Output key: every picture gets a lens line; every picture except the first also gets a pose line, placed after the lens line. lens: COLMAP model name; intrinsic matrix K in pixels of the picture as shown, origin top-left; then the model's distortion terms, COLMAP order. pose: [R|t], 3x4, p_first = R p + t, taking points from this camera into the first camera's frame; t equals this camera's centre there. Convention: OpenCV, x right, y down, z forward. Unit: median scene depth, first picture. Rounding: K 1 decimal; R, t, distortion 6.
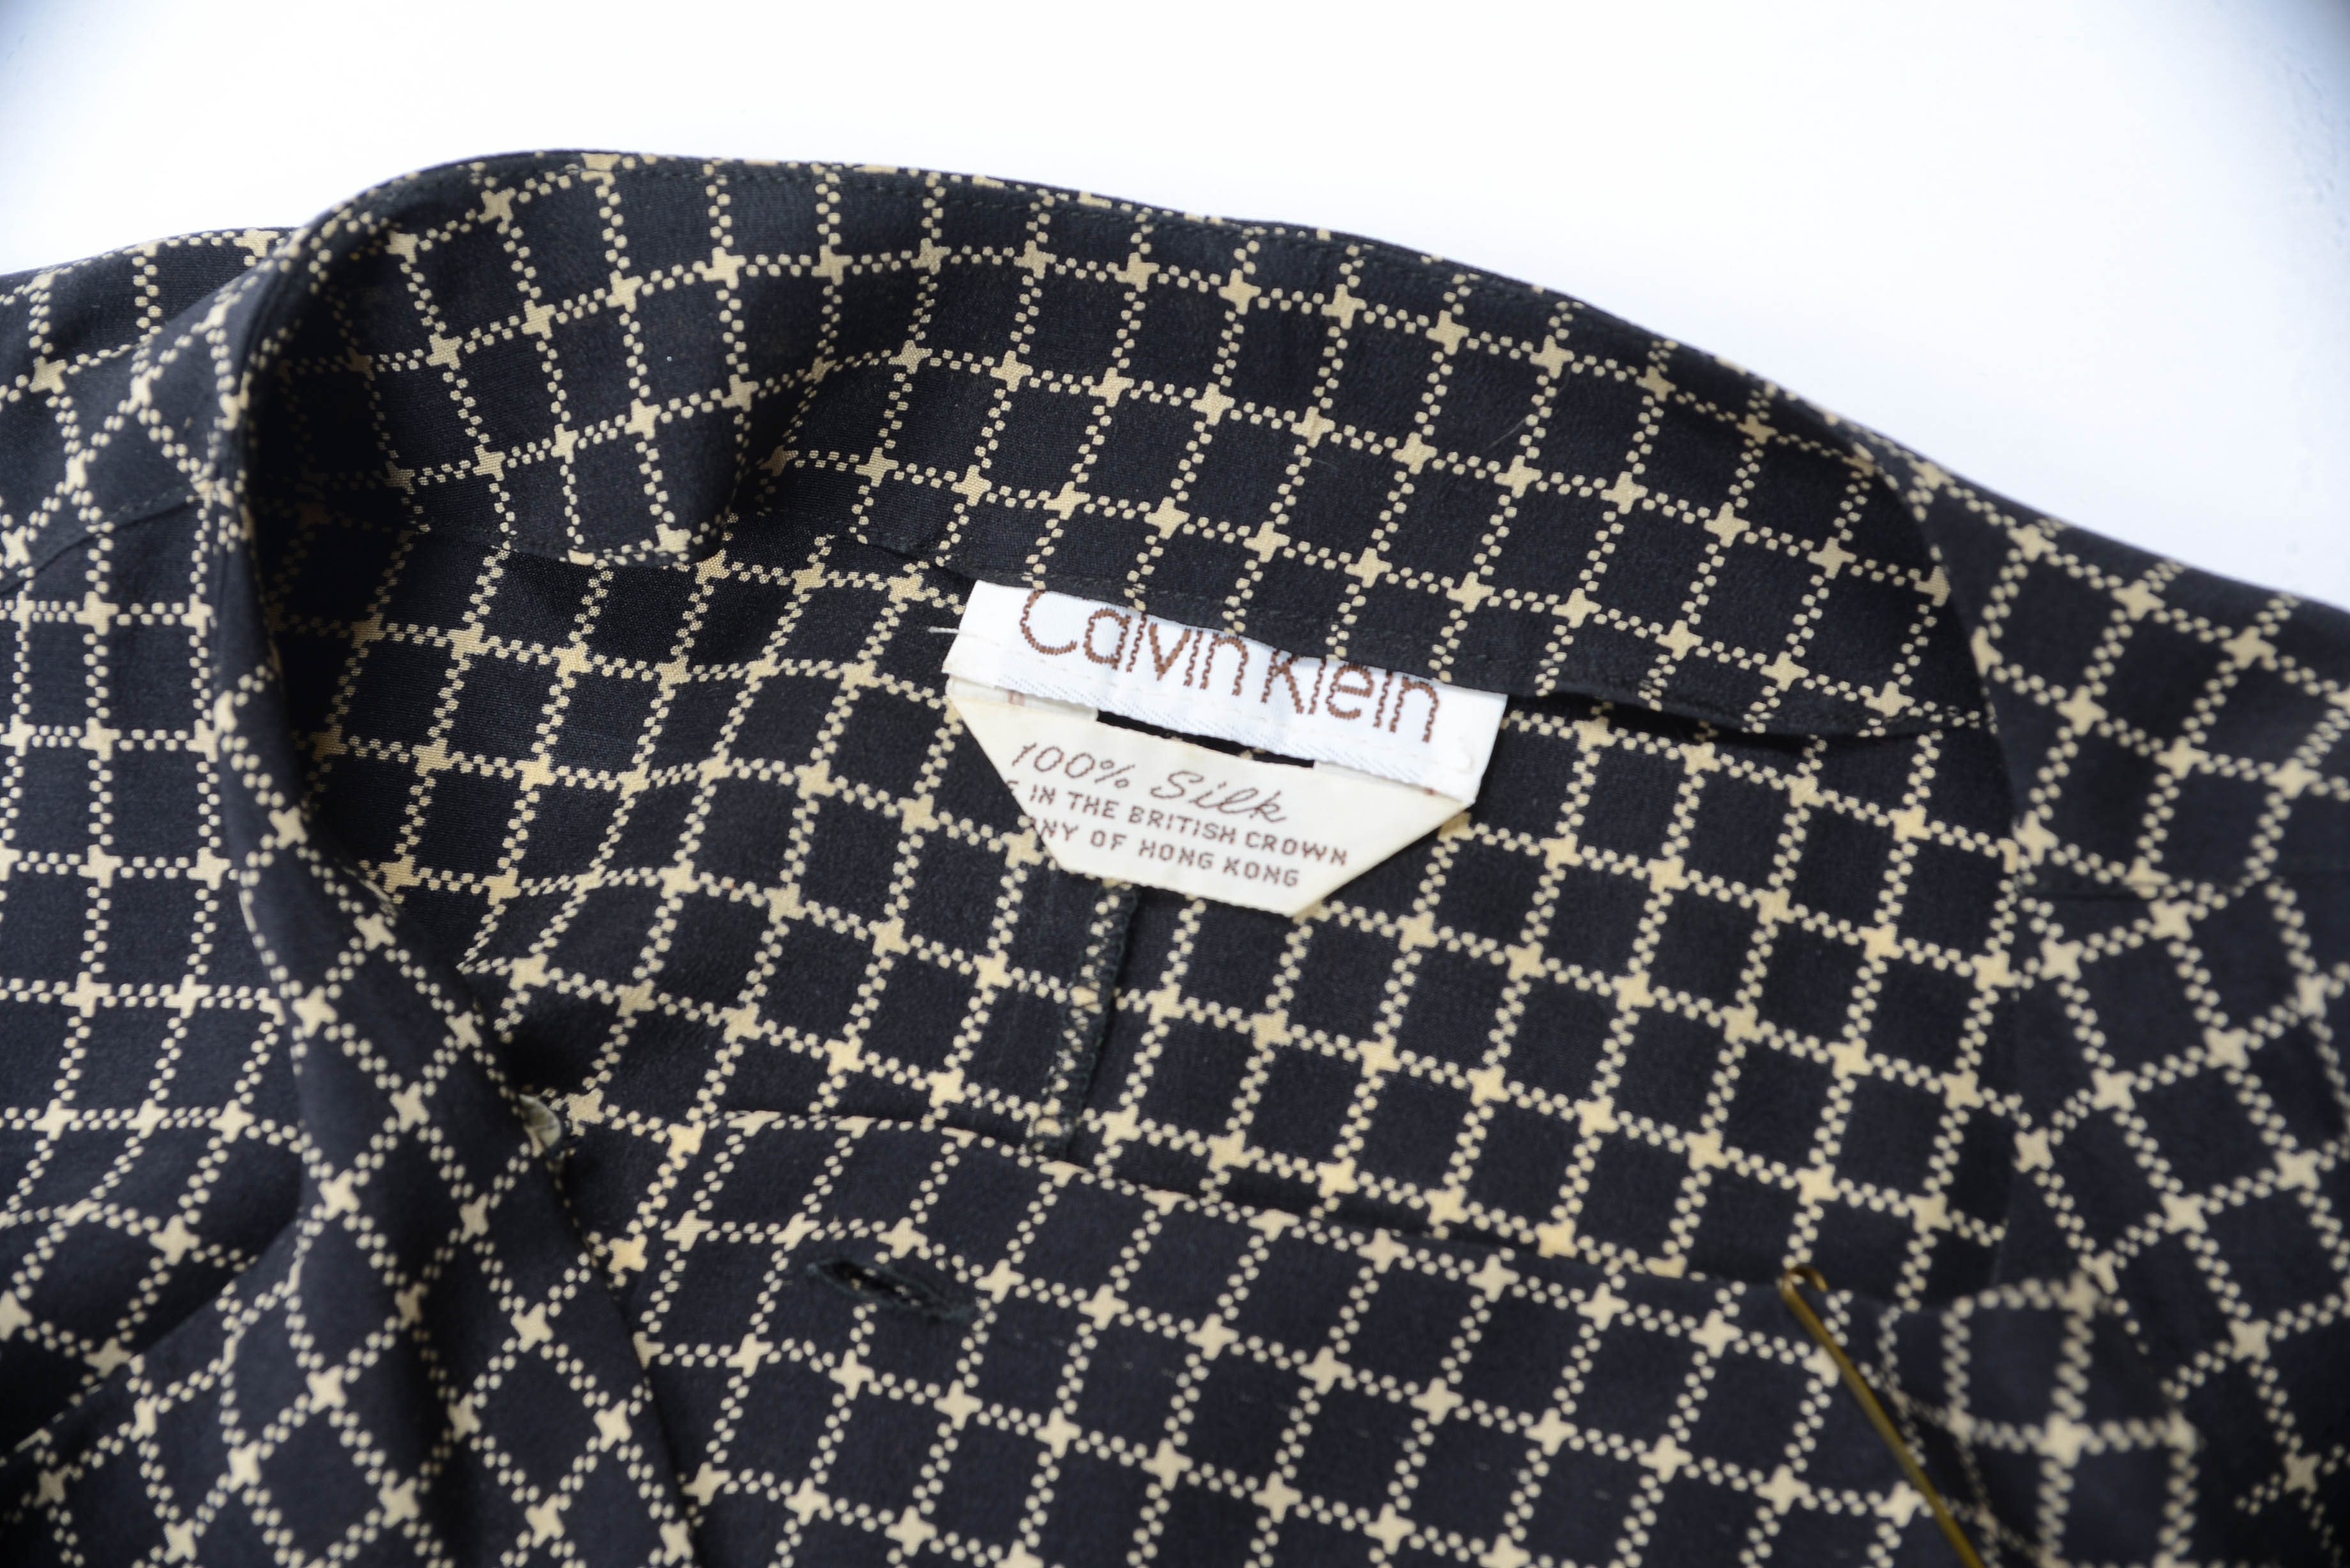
lens RADIAL K [[3627.7, 0, 1168.9], [0, 3627.7, 786.8], [0, 0, 1]] dist [0.009977, 0.000000]
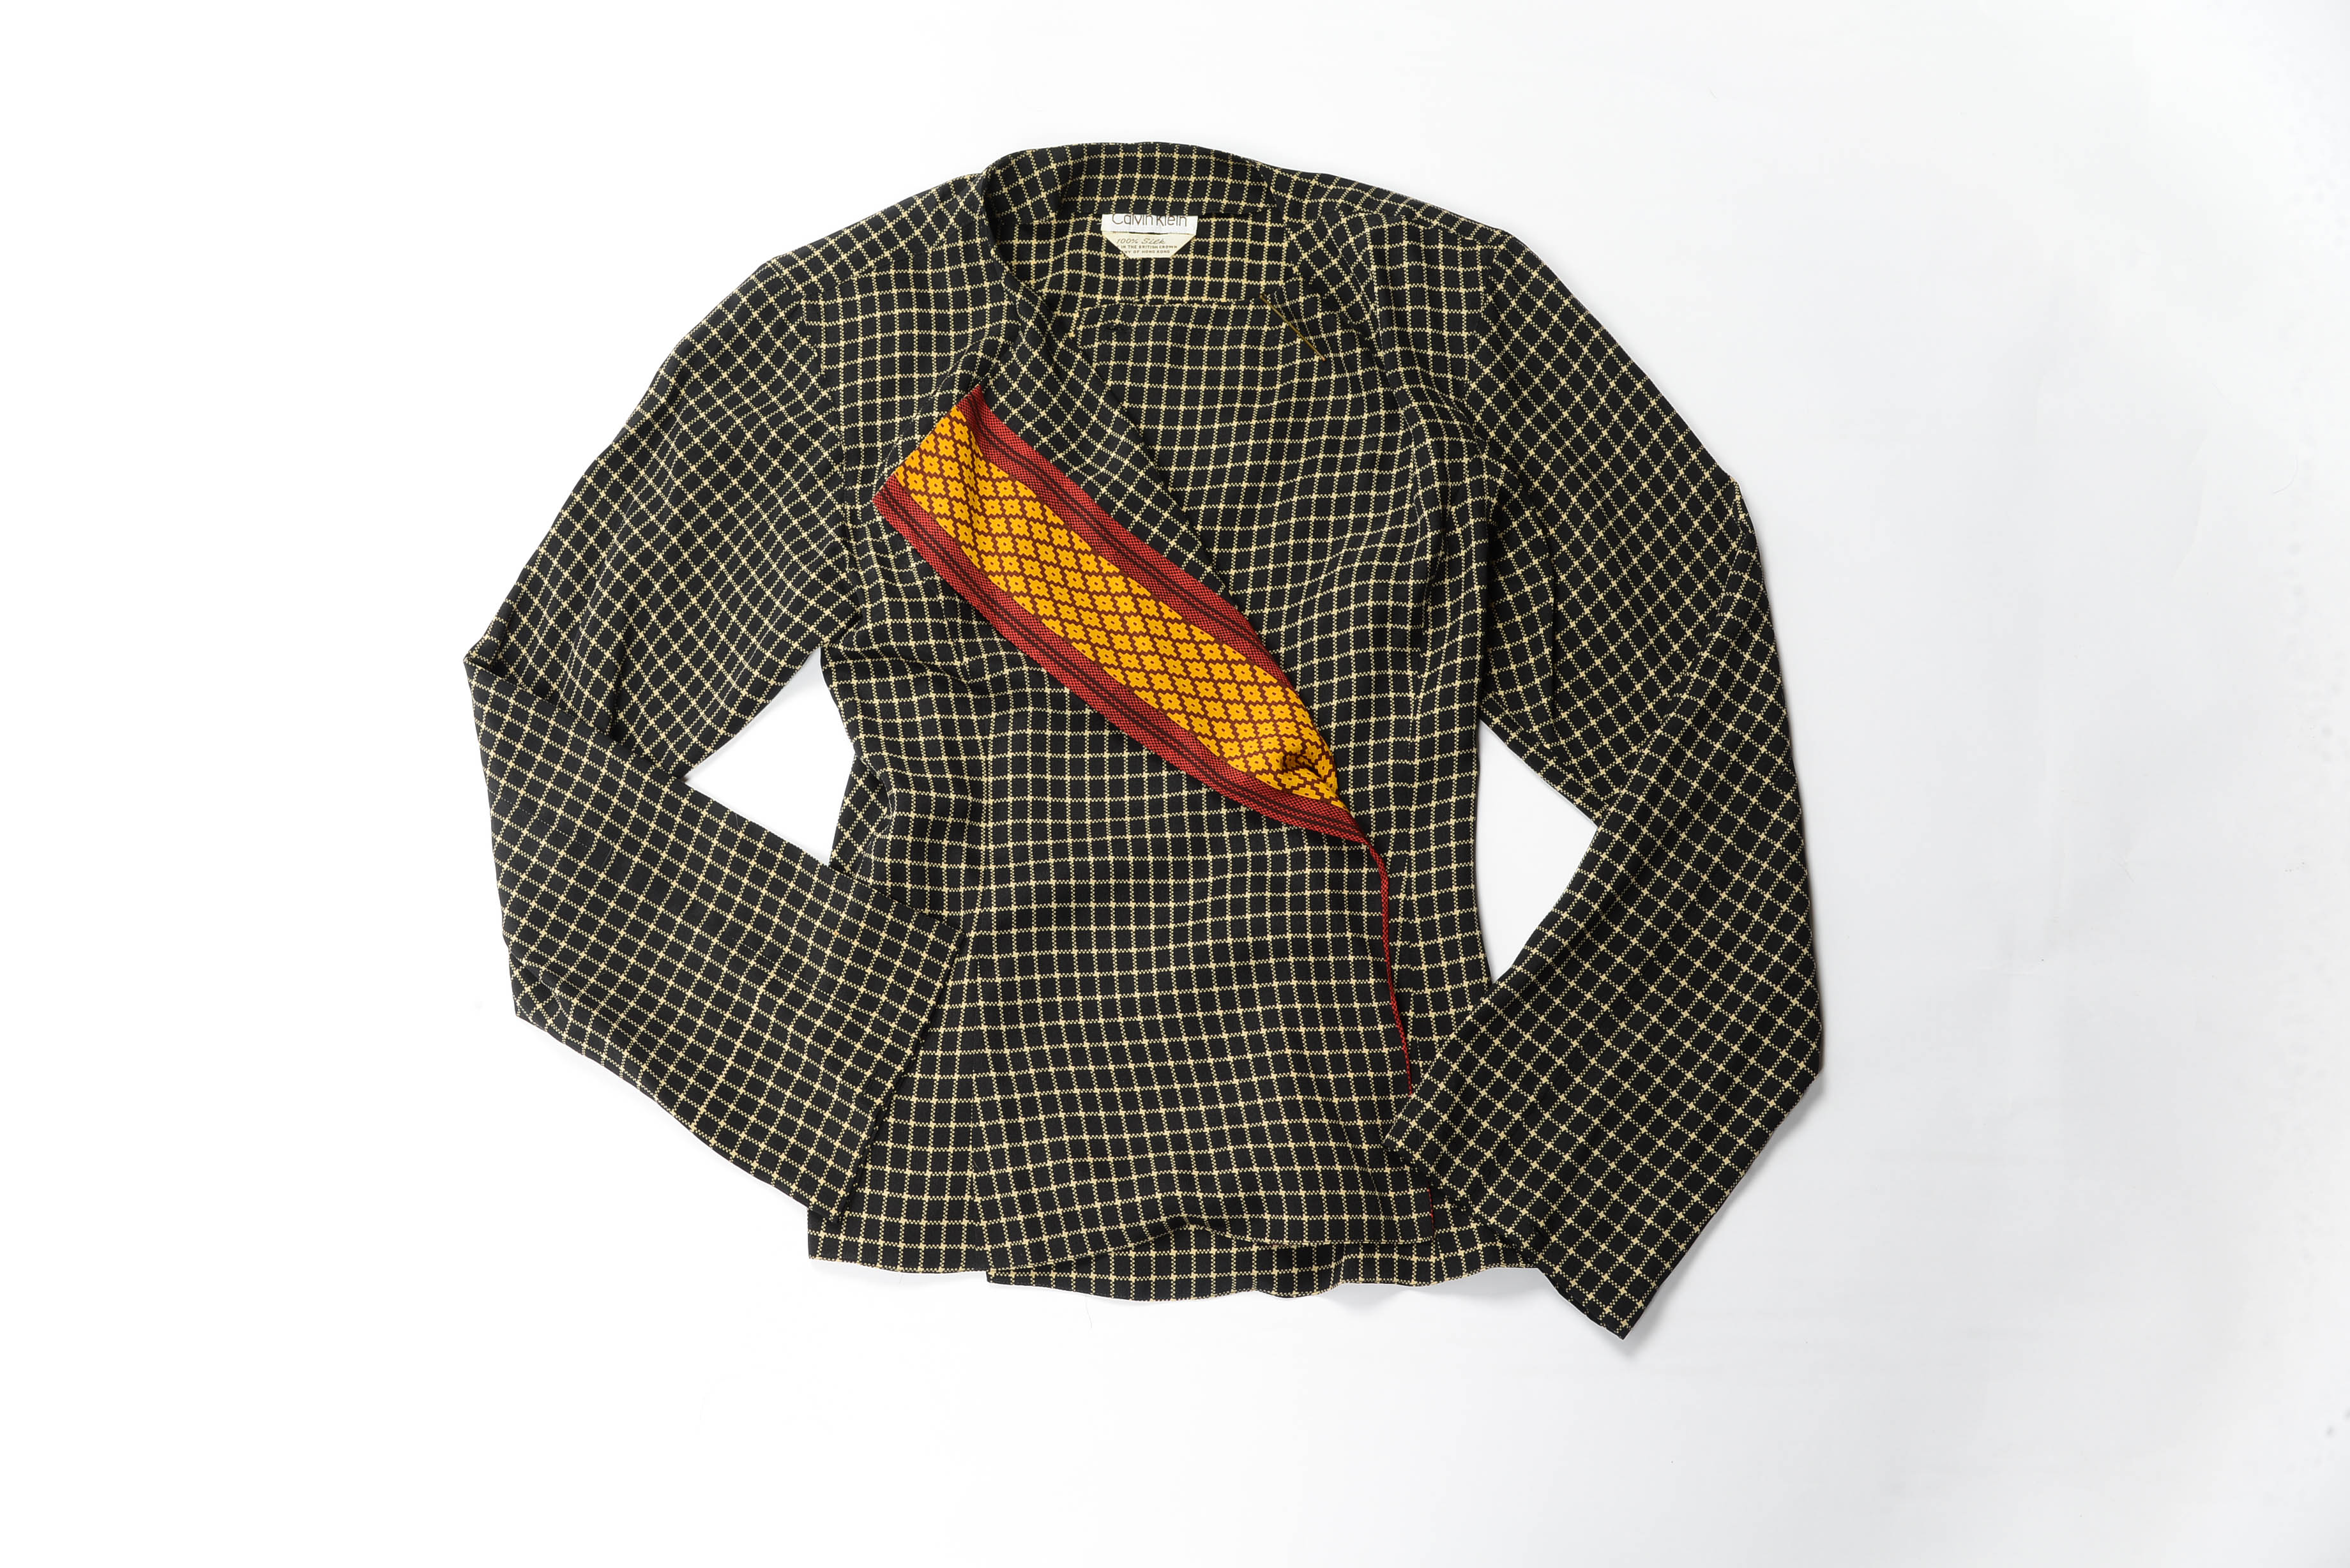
lens RADIAL K [[2478.5, 0, 1183.5], [0, 2478.5, 781.0], [0, 0, 1]] dist [-0.000753, 0.000000]
pose [[0.976537, -0.196634, 0.087806, -0.463851], [0.188838, 0.977898, 0.089754, 0.507577], [-0.103514, -0.071067, 0.992086, -3.056418]]
